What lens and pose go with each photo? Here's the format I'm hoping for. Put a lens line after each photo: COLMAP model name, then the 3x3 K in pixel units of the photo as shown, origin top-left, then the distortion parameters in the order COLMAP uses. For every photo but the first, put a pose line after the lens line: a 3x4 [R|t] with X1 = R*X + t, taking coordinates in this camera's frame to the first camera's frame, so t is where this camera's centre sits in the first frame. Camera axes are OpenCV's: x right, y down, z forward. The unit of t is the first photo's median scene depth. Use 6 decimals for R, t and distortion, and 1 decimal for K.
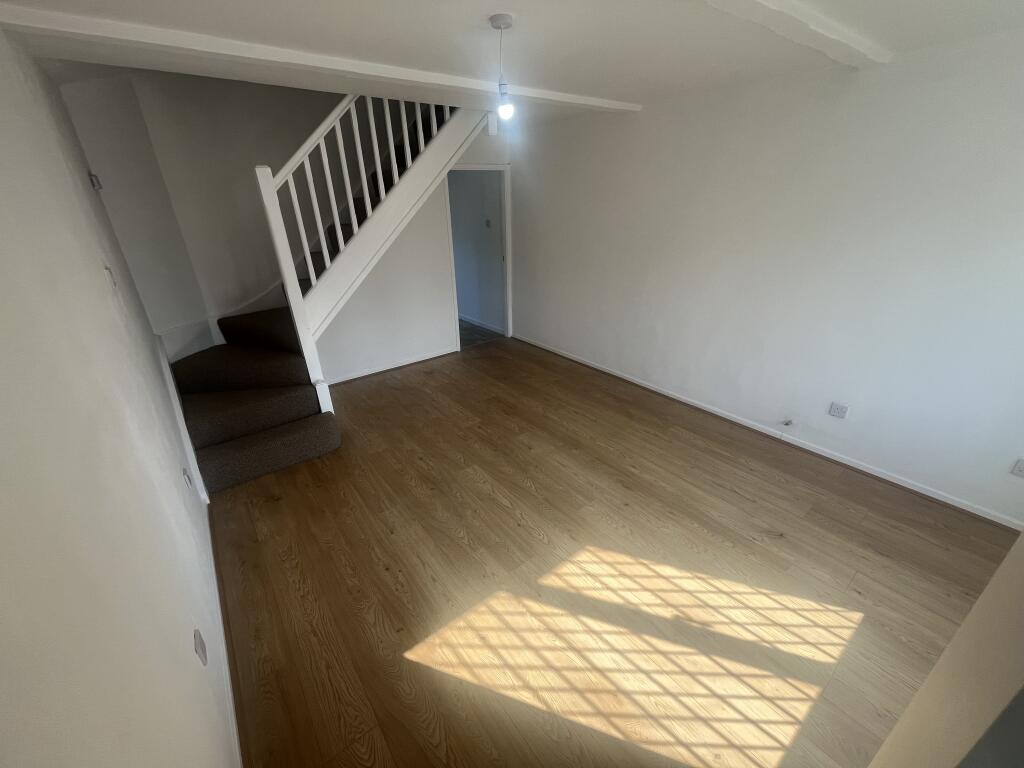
lens RADIAL K [[411.2, 0, 512.3], [0, 411.2, 382.4], [0, 0, 1]] dist [-0.006308, -0.000108]
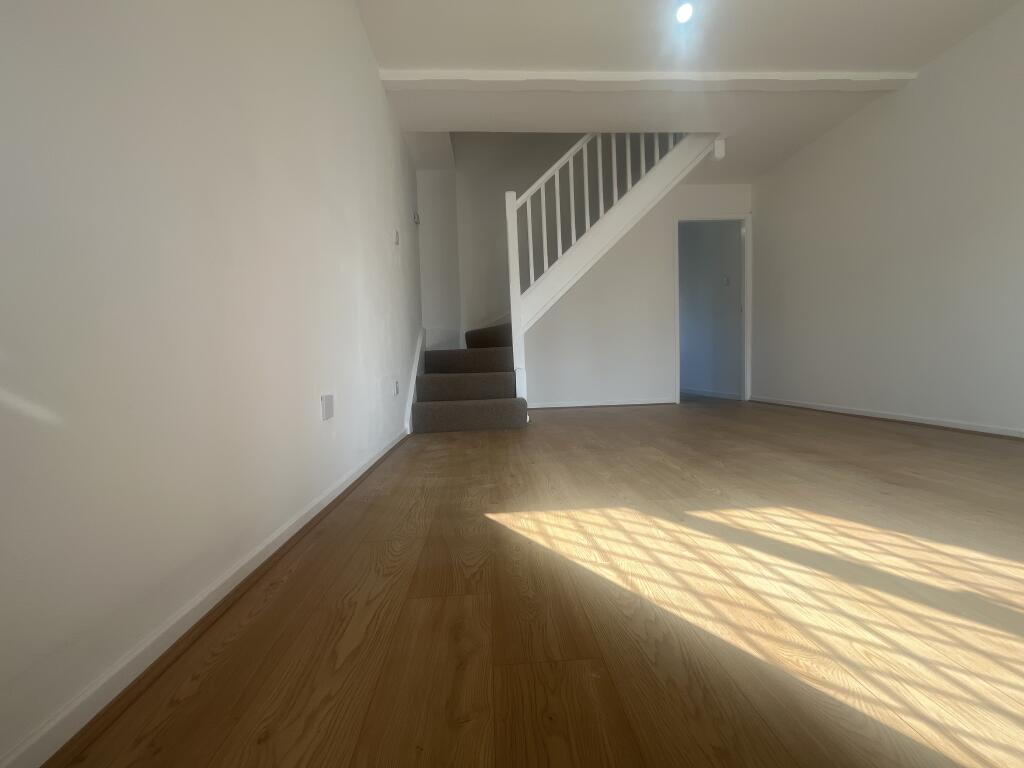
lens RADIAL K [[411.2, 0, 507.4], [0, 411.2, 385.2], [0, 0, 1]] dist [-0.006308, -0.000108]
pose [[0.817848, 0.028431, -0.574732, 0.216970], [-0.221357, 0.937468, -0.268617, 0.562718], [0.531156, 0.346909, 0.772999, 0.254120]]
